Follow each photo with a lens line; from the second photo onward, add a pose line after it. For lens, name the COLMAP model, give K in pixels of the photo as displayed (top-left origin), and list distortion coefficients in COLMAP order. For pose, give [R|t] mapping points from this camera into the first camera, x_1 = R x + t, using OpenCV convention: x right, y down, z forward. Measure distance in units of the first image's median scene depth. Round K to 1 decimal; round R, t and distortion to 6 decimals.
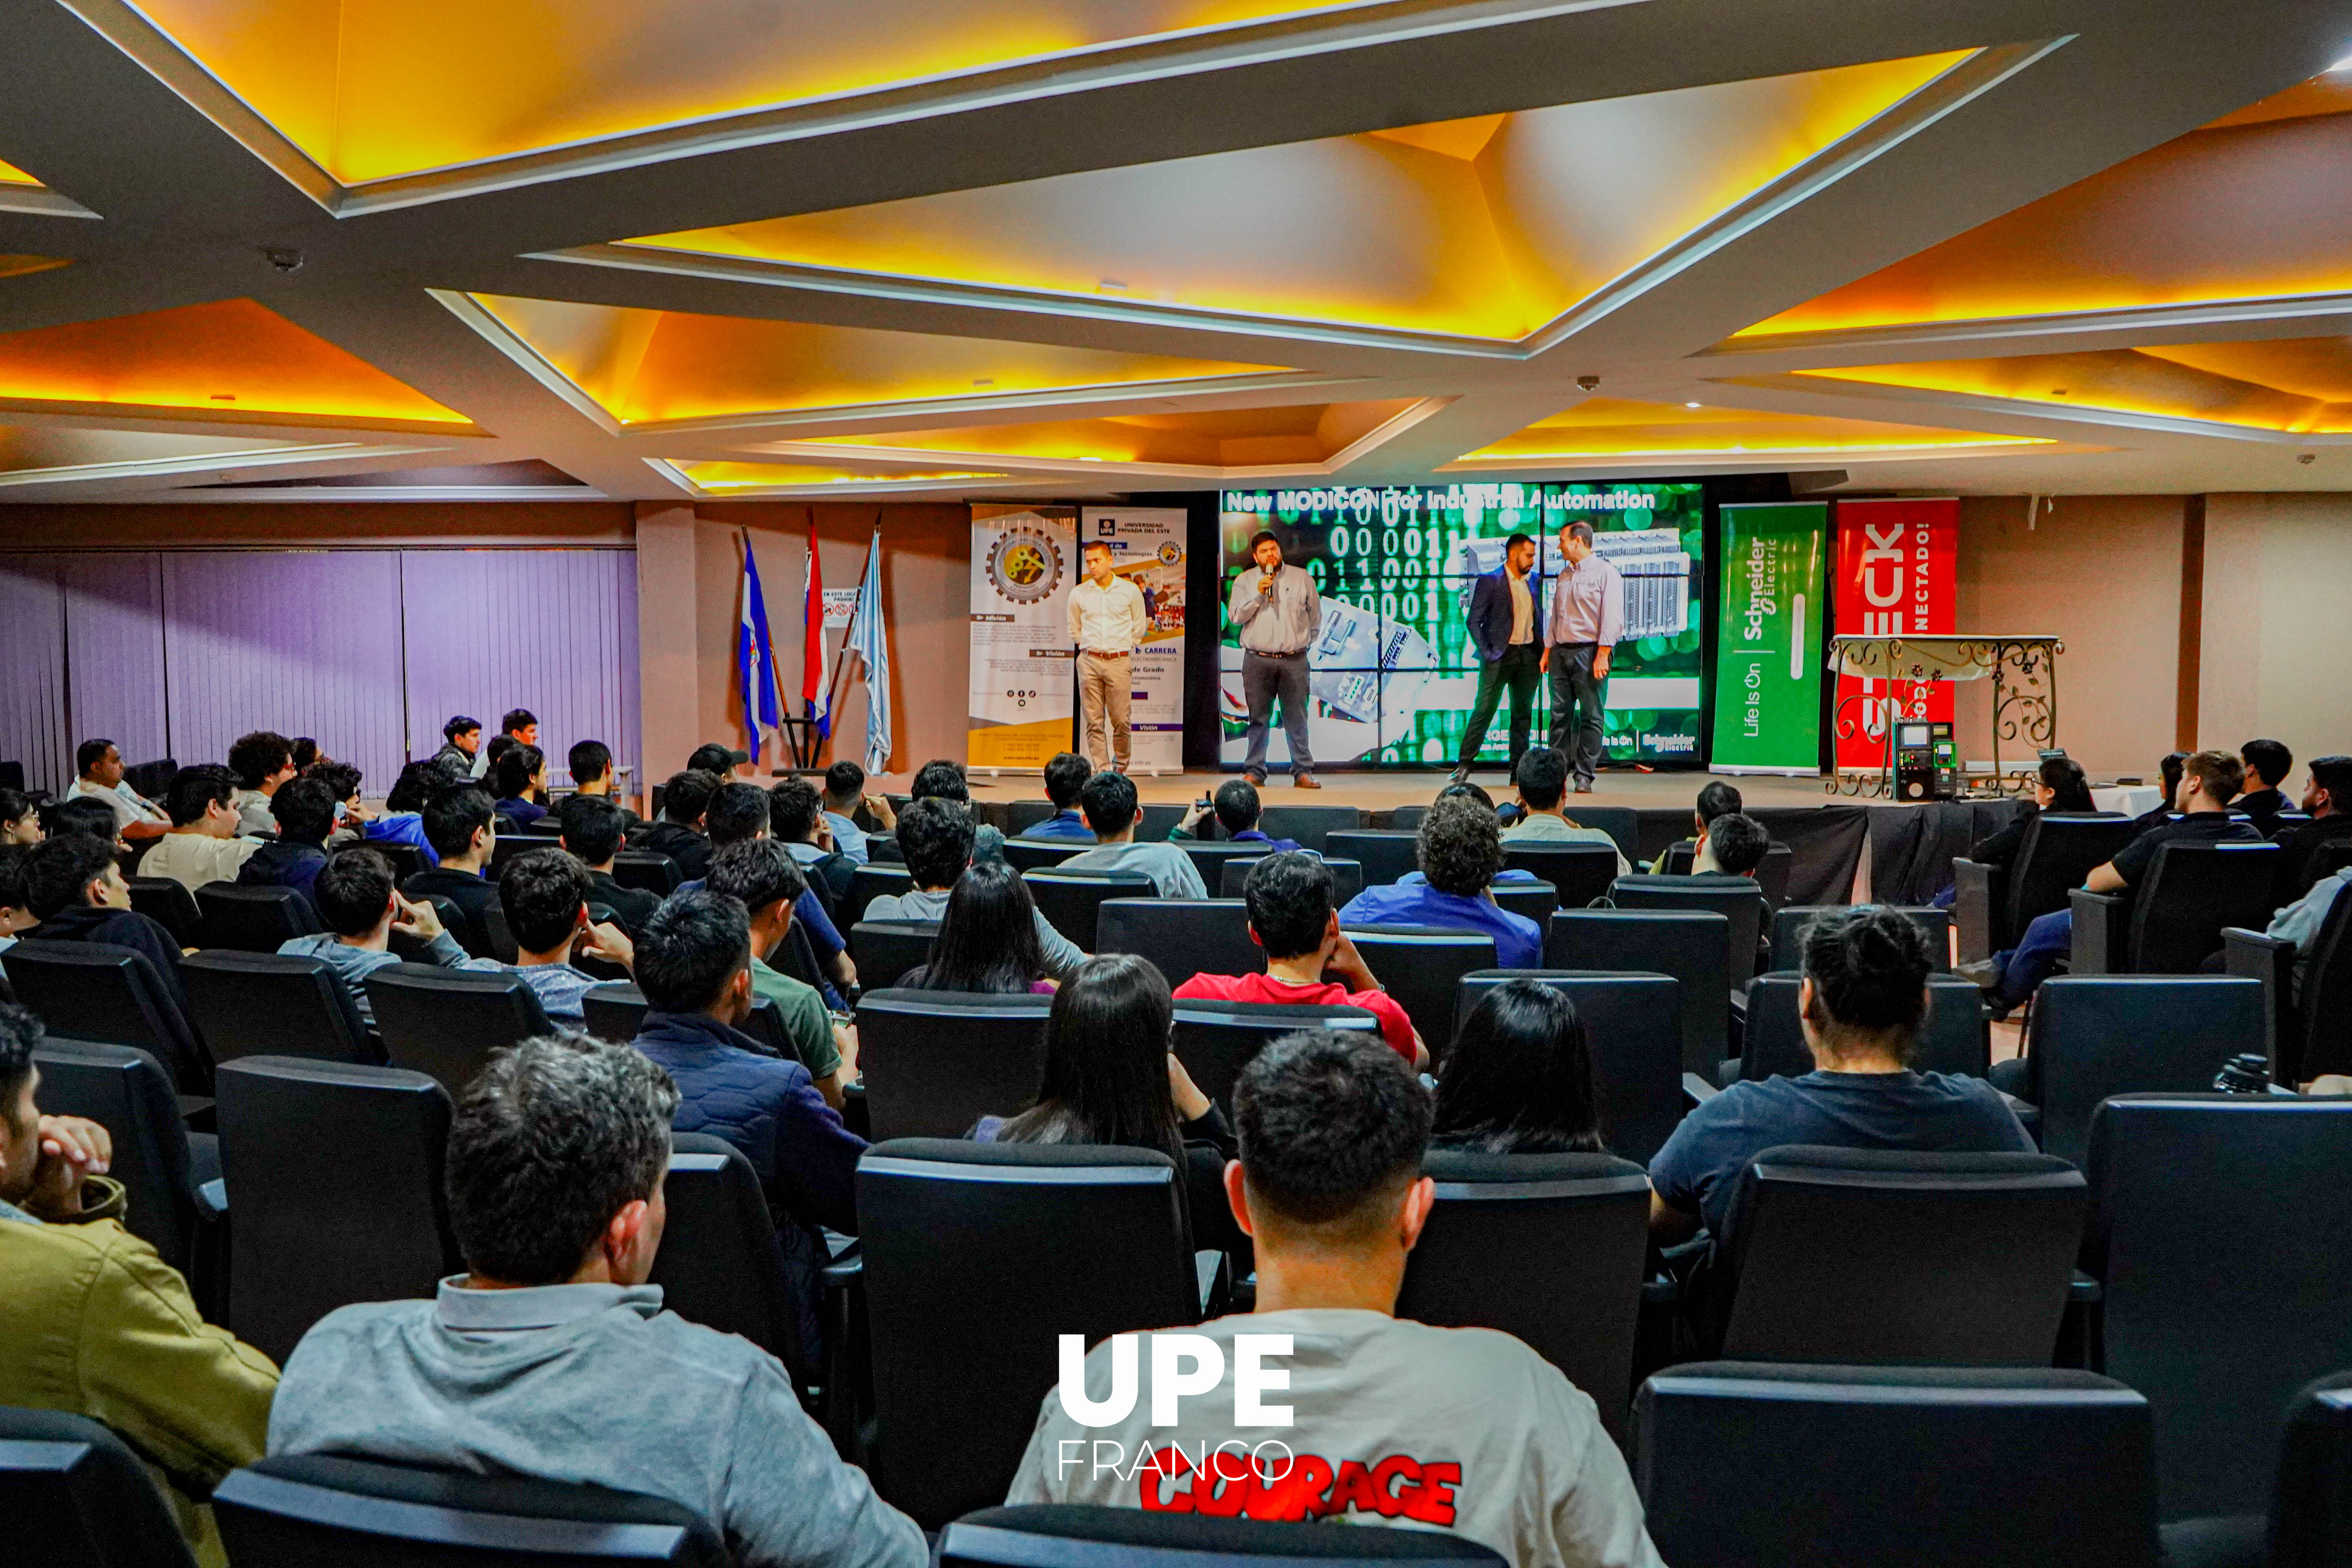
lens RADIAL K [[1911.2, 0, 1176.0], [0, 1911.2, 784.0], [0, 0, 1]] dist [-0.004984, -0.001942]
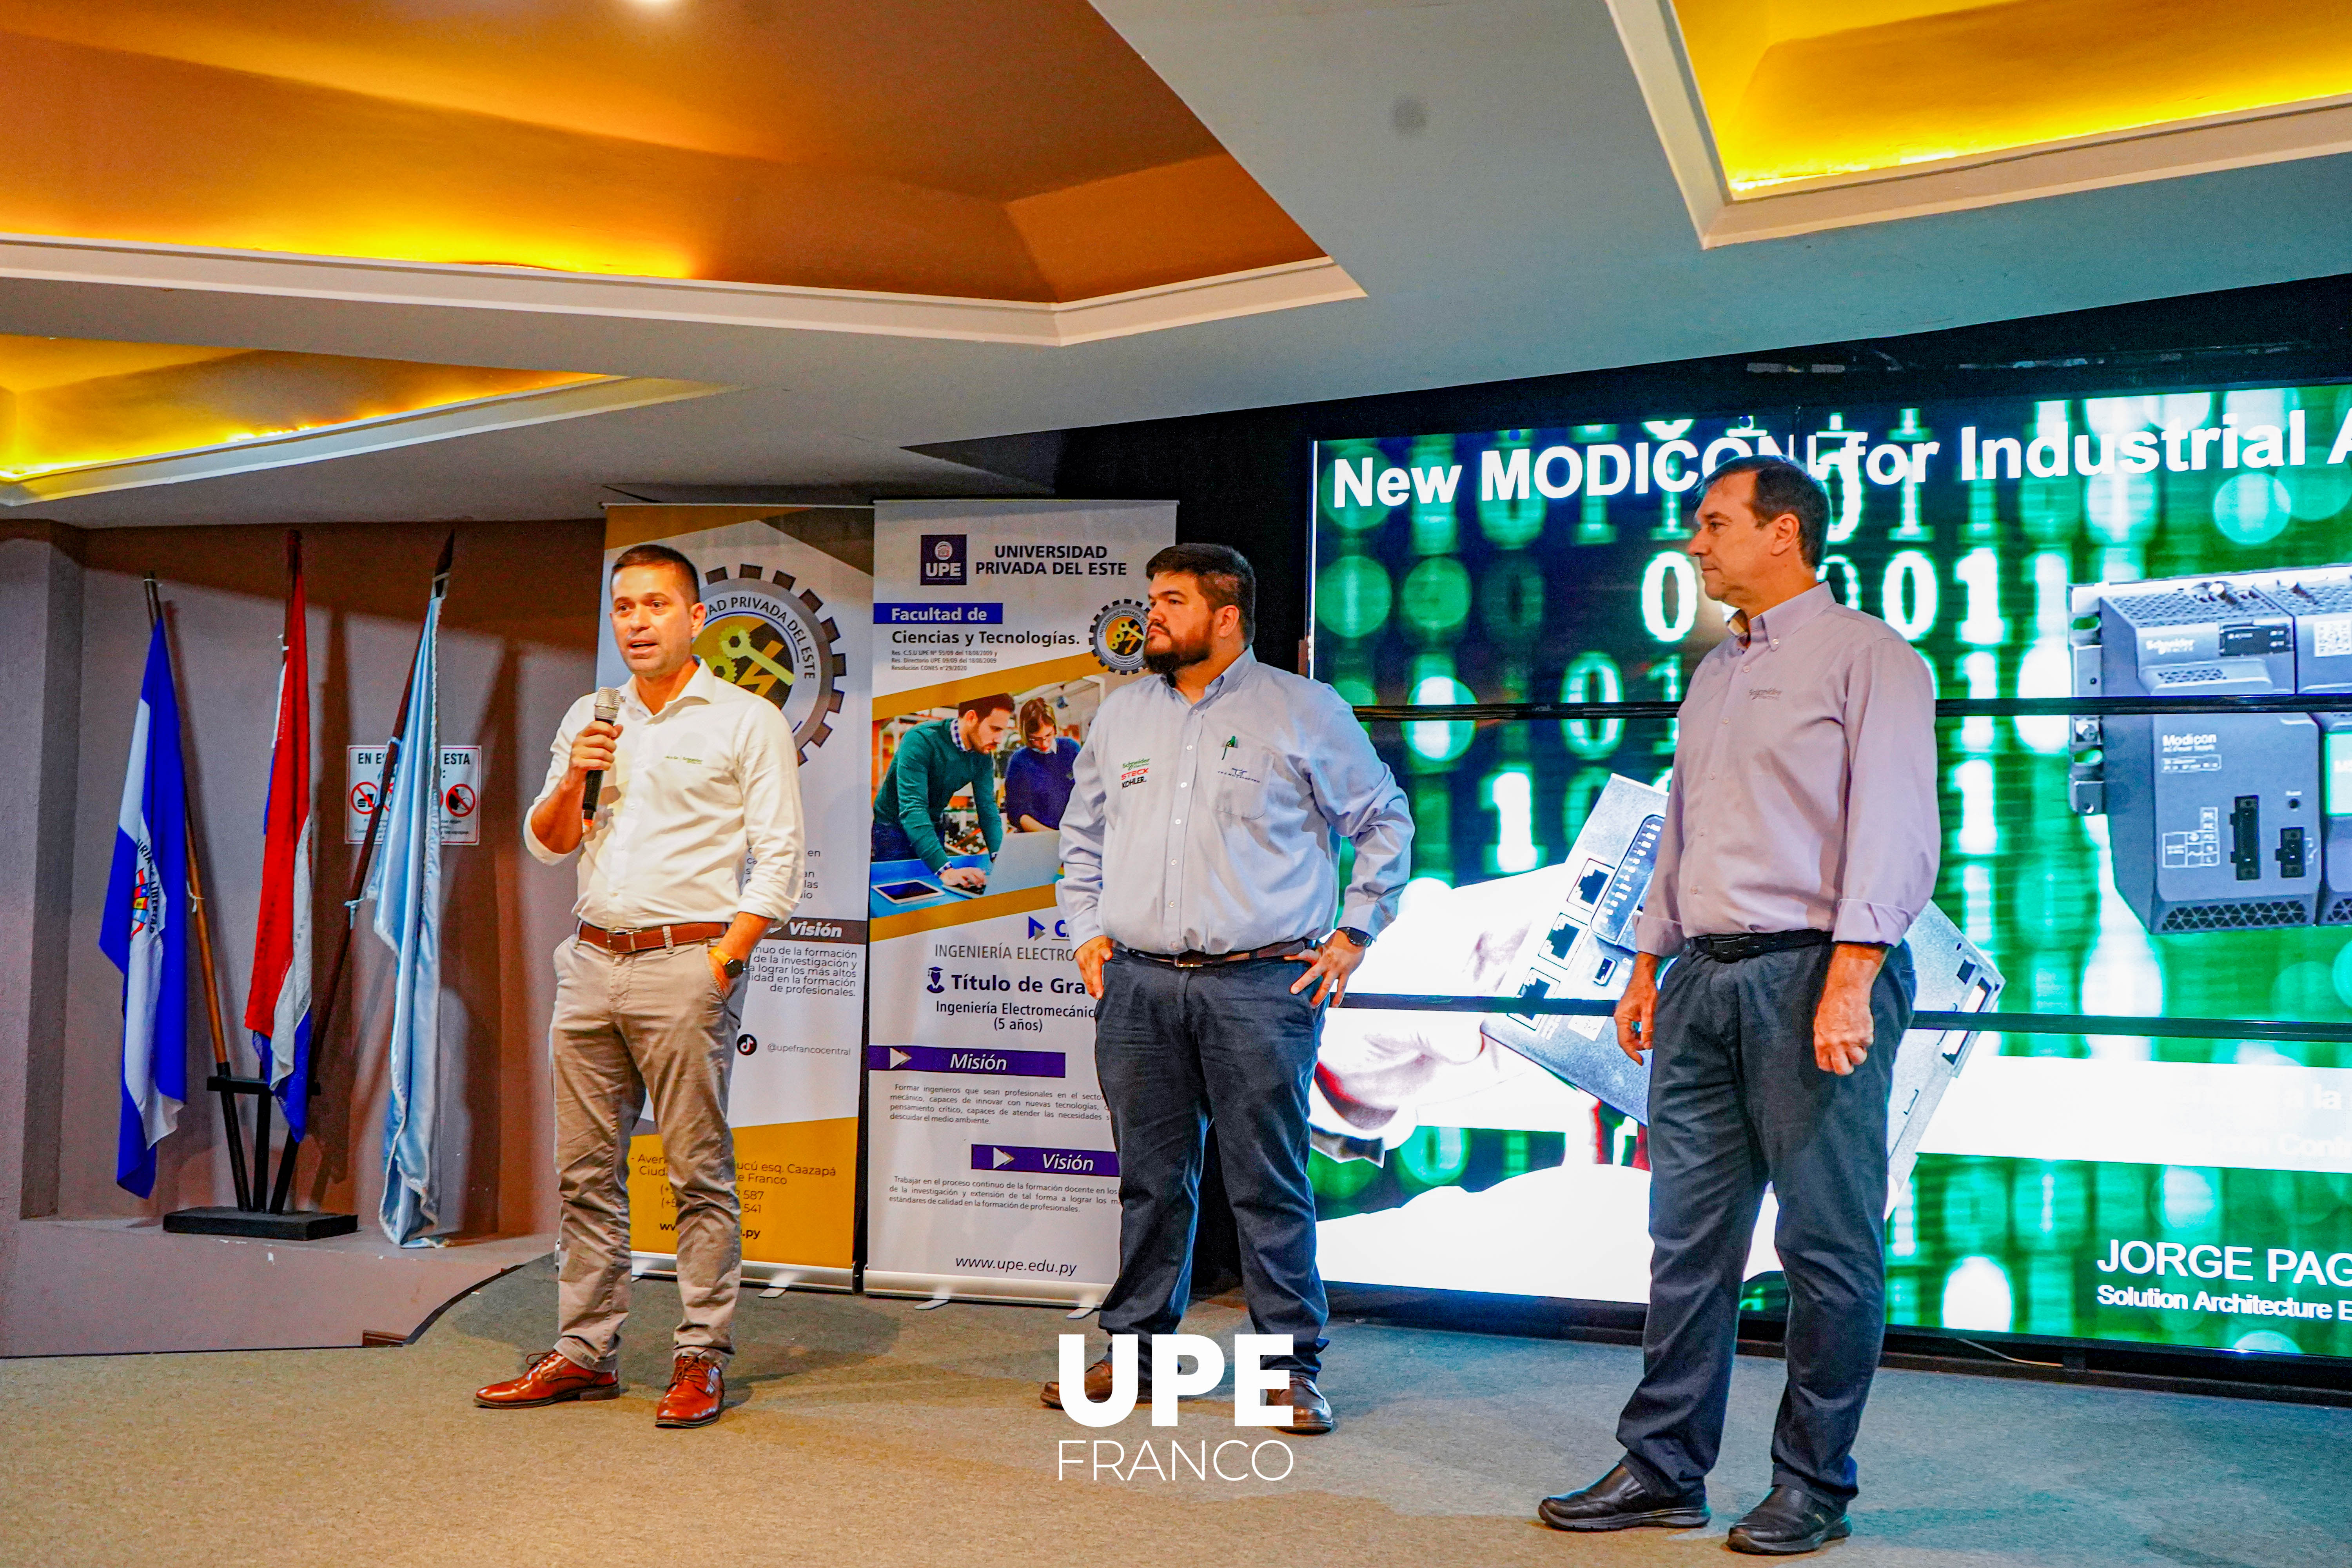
lens RADIAL K [[2636.6, 0, 1176.0], [0, 2636.6, 784.0], [0, 0, 1]] dist [0.011294, -0.023708]
pose [[0.933504, 0.009014, -0.358454, 0.165337], [-0.049237, 0.993437, -0.103242, -0.048091], [0.355171, 0.114026, 0.927821, 0.575868]]
